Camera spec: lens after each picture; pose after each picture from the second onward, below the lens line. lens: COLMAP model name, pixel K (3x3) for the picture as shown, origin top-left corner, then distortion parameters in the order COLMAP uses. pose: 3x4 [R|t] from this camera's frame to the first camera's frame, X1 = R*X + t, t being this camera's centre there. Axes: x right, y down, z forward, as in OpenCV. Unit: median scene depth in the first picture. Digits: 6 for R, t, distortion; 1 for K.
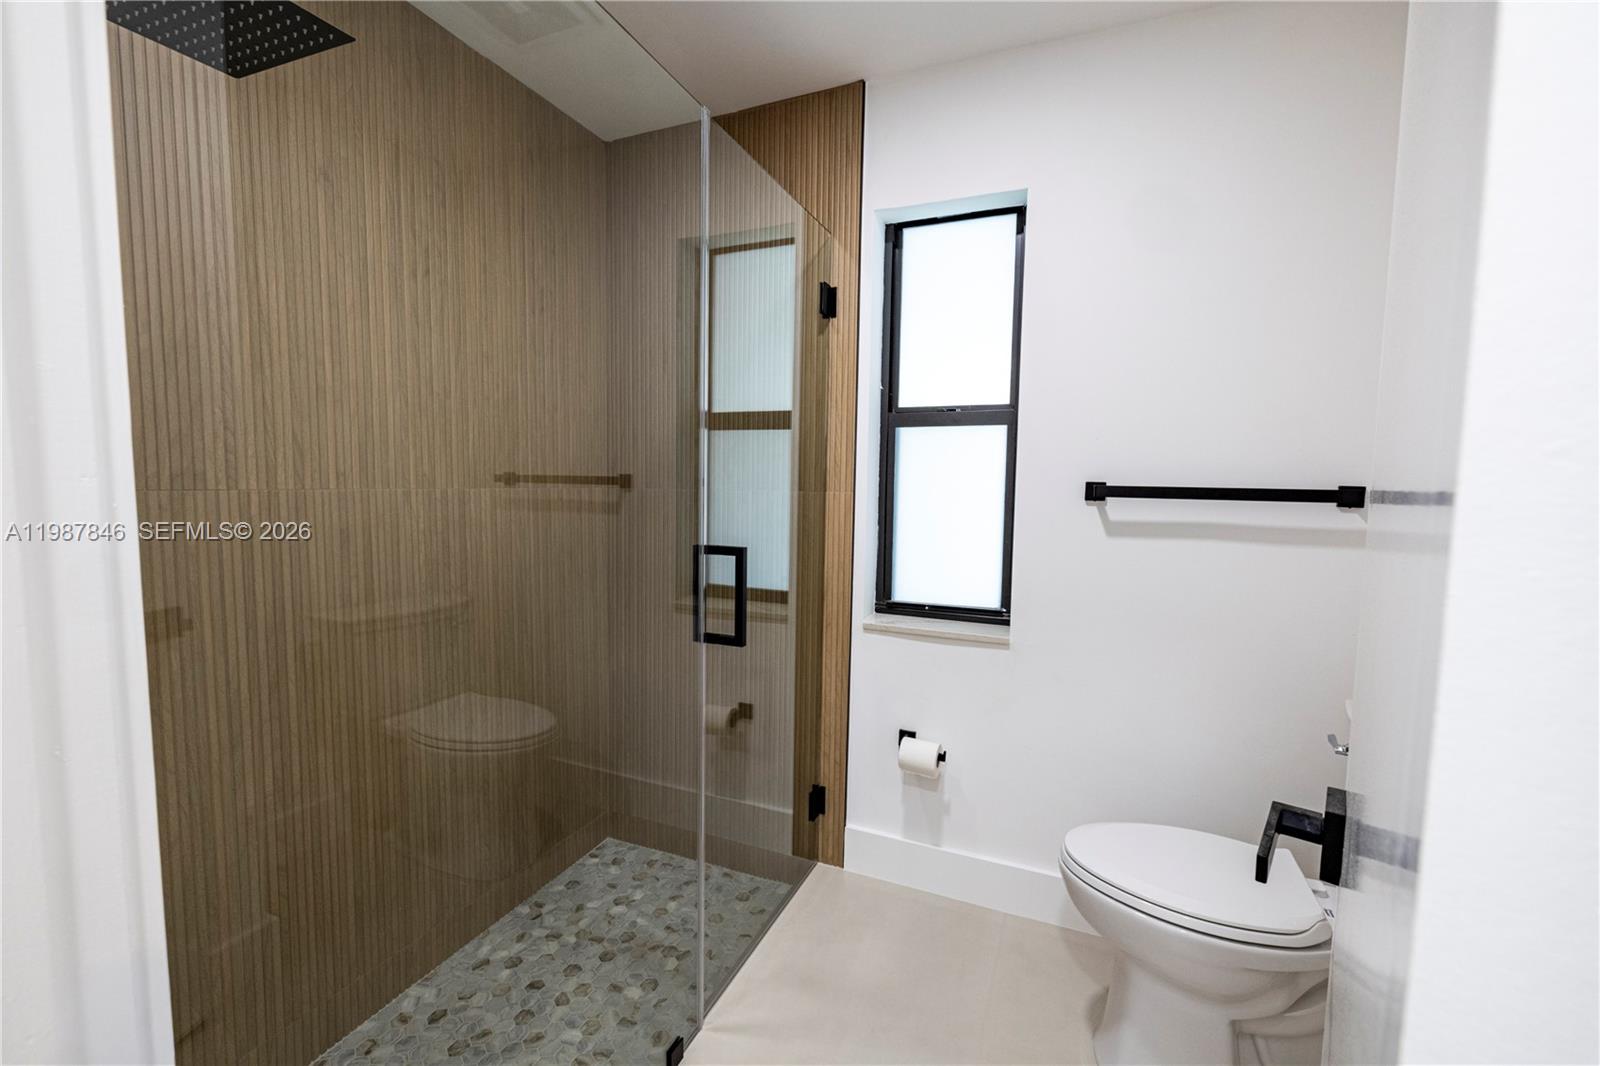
lens RADIAL K [[678.7, 0, 809.0], [0, 678.7, 540.3], [0, 0, 1]] dist [0.000656, 0.000194]
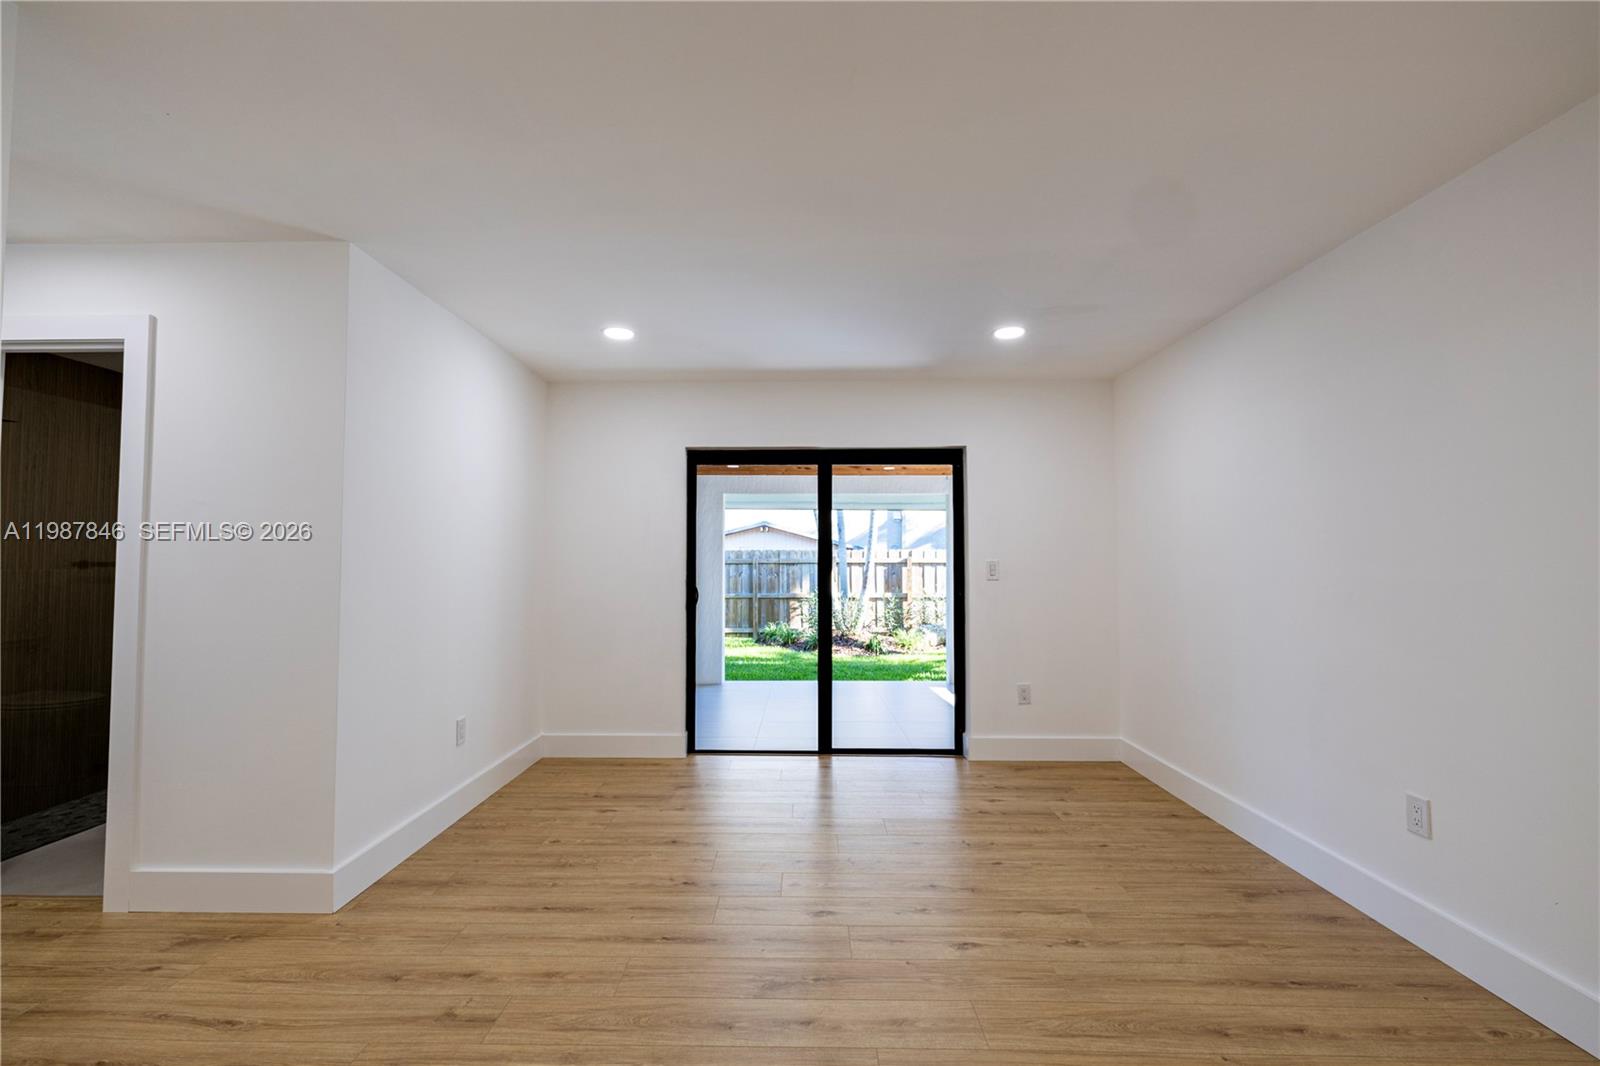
lens RADIAL K [[678.7, 0, 798.7], [0, 678.7, 536.7], [0, 0, 1]] dist [0.000656, 0.000194]
pose [[0.928870, -0.009685, 0.370279, 0.811756], [0.056132, 0.991793, -0.114870, 0.183793], [-0.366128, 0.127484, 0.921791, -1.686643]]
